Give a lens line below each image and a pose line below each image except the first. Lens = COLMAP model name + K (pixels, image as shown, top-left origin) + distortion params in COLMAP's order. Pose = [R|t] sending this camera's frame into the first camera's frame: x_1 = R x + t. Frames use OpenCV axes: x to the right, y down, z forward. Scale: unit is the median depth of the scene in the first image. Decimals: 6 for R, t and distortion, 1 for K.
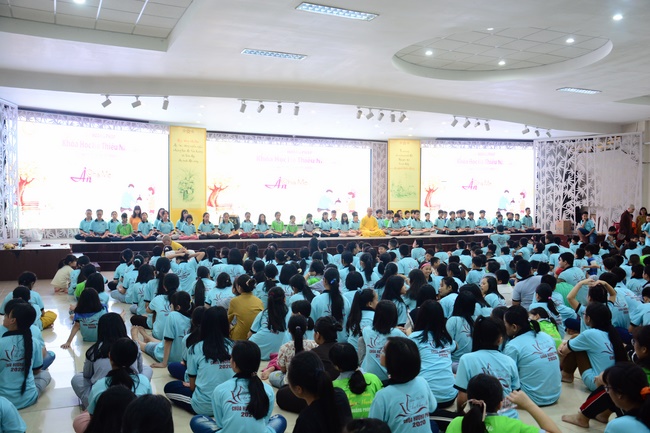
lens RADIAL K [[601.3, 0, 325.0], [0, 601.3, 216.5], [0, 0, 1]] dist [-0.043252, 0.004576]
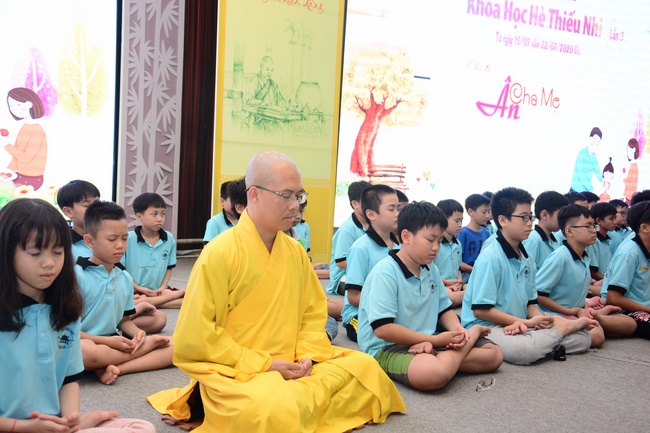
lens RADIAL K [[798.9, 0, 325.0], [0, 798.9, 216.5], [0, 0, 1]] dist [0.021161, 0.516323]
pose [[0.903224, 0.020994, 0.428655, 0.017823], [-0.034562, 0.999117, 0.023892, -0.006371], [-0.427775, -0.036395, 0.903152, 0.736942]]
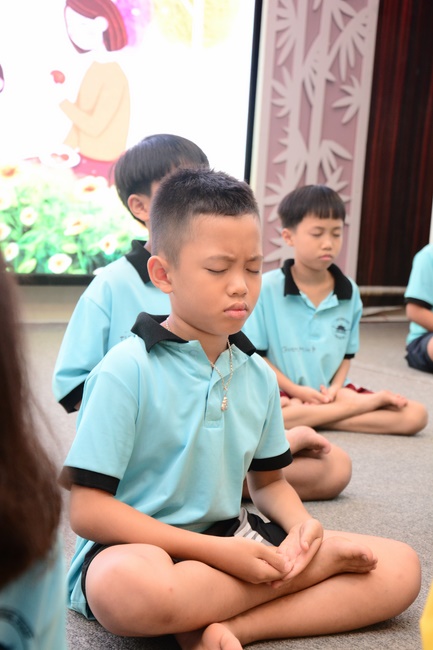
lens RADIAL K [[1177.4, 0, 216.5], [0, 1177.4, 325.0], [0, 0, 1]] dist [0.348940, 0.036682]
pose [[0.986546, 0.038371, 0.158916, 0.033606], [-0.053801, 0.994121, 0.093961, -0.000979], [-0.154376, -0.101247, 0.982811, 0.811899]]
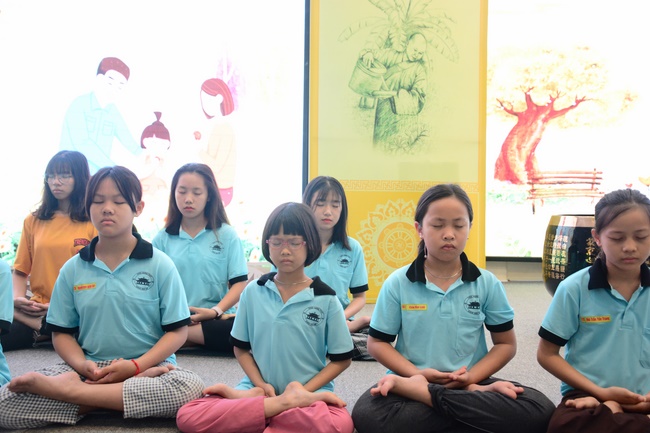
lens RADIAL K [[730.5, 0, 325.0], [0, 730.5, 216.5], [0, 0, 1]] dist [0.065632, 0.027279]
pose [[0.897681, 0.014724, -0.440399, -0.118734], [-0.017454, 0.999845, -0.002150, -0.000138], [0.440299, 0.009617, 0.897799, 0.660394]]
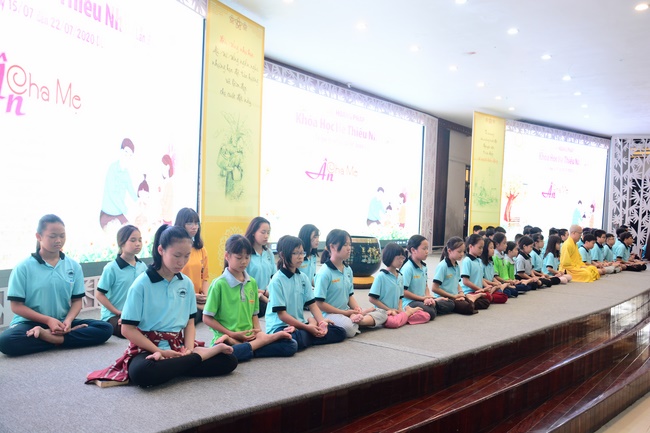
lens RADIAL K [[567.8, 0, 333.5], [0, 567.8, 218.4], [0, 0, 1]] dist [-0.095106, 0.127971]
pose [[0.883289, 0.026278, 0.468091, -0.301161], [-0.026819, 0.999625, -0.005509, -0.010779], [-0.468060, -0.007688, 0.883663, 0.560444]]
